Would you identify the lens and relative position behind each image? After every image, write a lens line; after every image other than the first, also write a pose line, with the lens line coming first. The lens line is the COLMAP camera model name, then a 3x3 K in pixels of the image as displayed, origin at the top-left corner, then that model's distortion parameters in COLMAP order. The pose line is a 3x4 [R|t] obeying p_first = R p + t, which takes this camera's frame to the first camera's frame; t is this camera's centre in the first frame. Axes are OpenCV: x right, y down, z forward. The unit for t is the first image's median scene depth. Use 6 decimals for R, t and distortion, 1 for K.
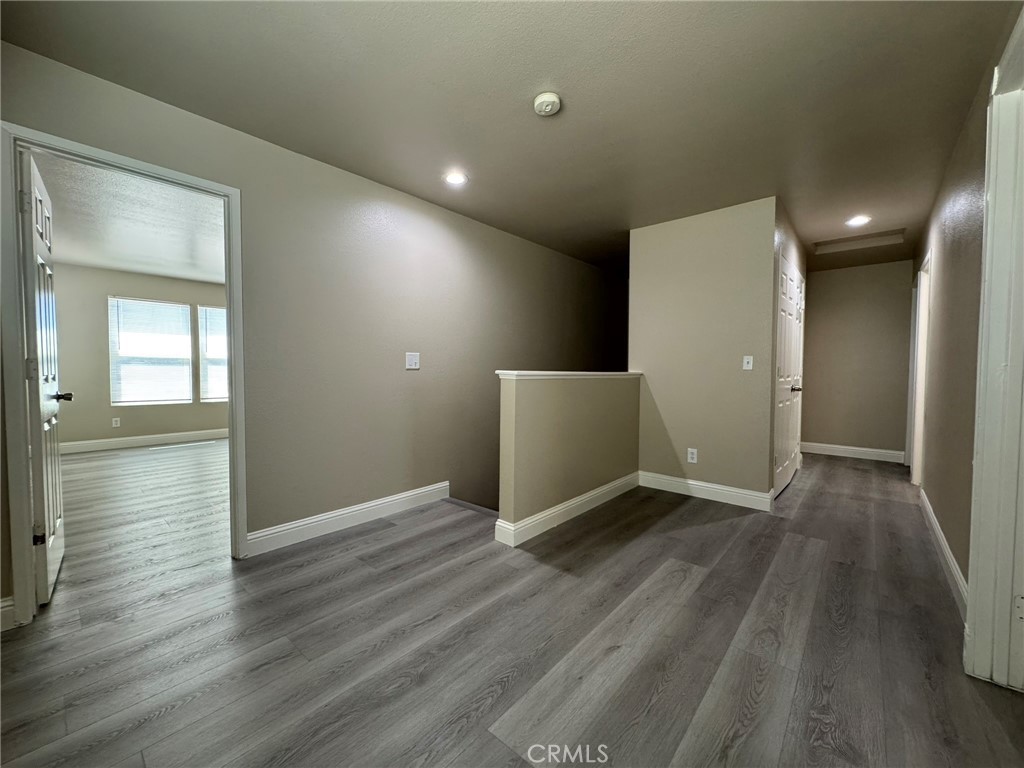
lens RADIAL K [[408.0, 0, 511.3], [0, 408.0, 384.7], [0, 0, 1]] dist [-0.007696, -0.000154]
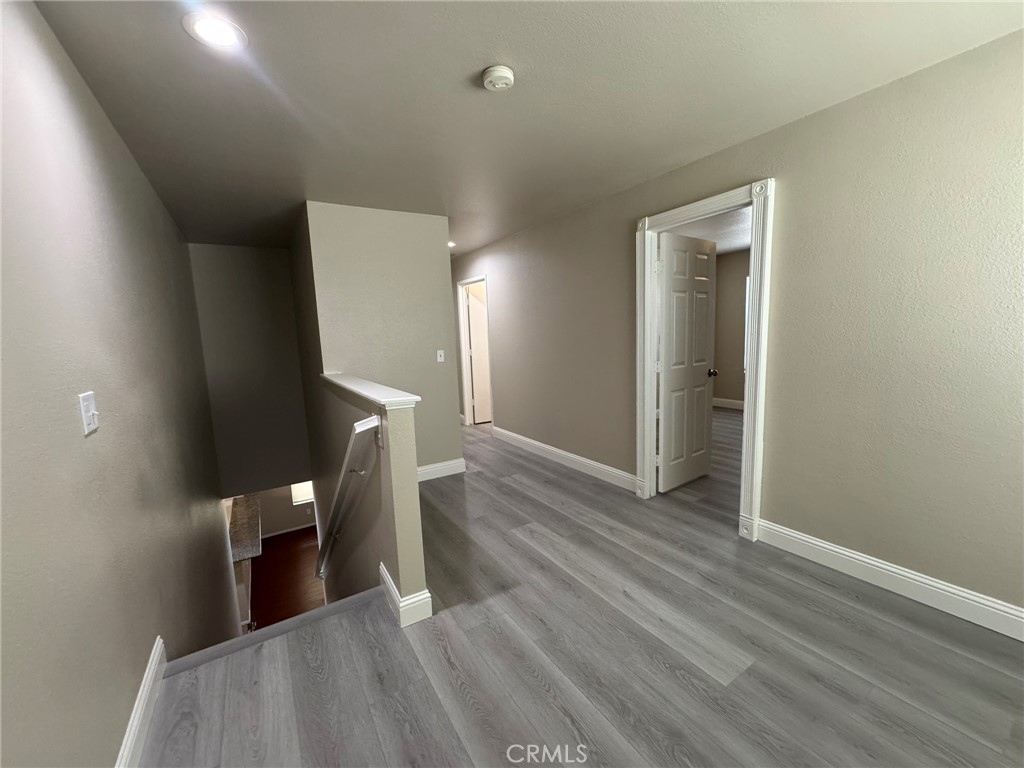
lens RADIAL K [[408.0, 0, 511.3], [0, 408.0, 384.7], [0, 0, 1]] dist [-0.007696, -0.000154]
pose [[0.287854, -0.139535, 0.947455, -0.662639], [0.079522, 0.989395, 0.121551, -0.134089], [-0.954367, 0.040355, 0.295897, 0.628290]]
